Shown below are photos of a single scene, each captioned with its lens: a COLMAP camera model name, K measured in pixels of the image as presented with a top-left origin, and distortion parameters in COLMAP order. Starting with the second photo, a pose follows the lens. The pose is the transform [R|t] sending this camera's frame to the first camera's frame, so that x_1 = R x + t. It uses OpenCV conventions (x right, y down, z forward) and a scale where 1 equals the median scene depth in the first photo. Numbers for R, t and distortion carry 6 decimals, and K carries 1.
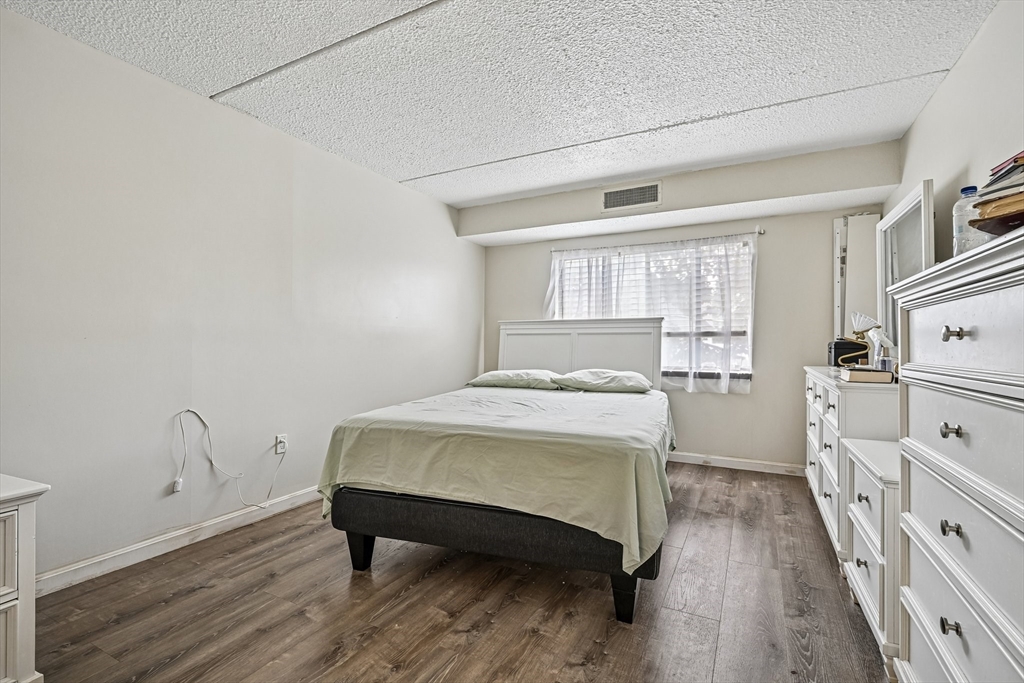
lens RADIAL K [[464.6, 0, 522.2], [0, 464.6, 341.4], [0, 0, 1]] dist [-0.002354, 0.000482]
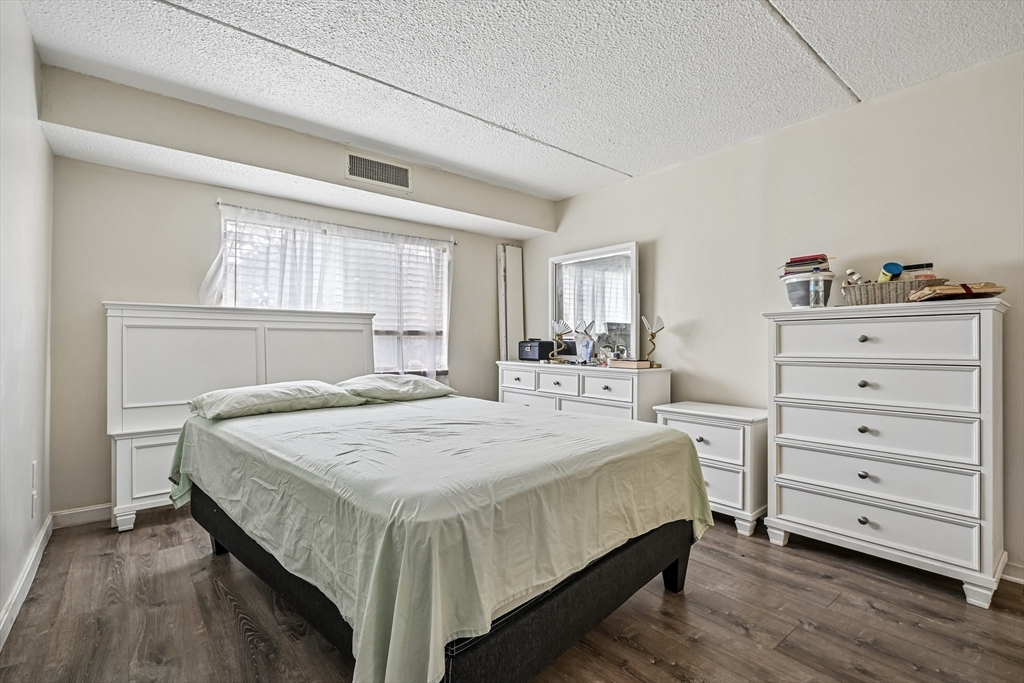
lens RADIAL K [[464.6, 0, 509.2], [0, 464.6, 342.9], [0, 0, 1]] dist [-0.002354, 0.000482]
pose [[0.409553, -0.000212, 0.912286, -0.435921], [-0.006073, 0.999977, 0.002959, 0.000965], [-0.912266, -0.006752, 0.409542, 0.412292]]
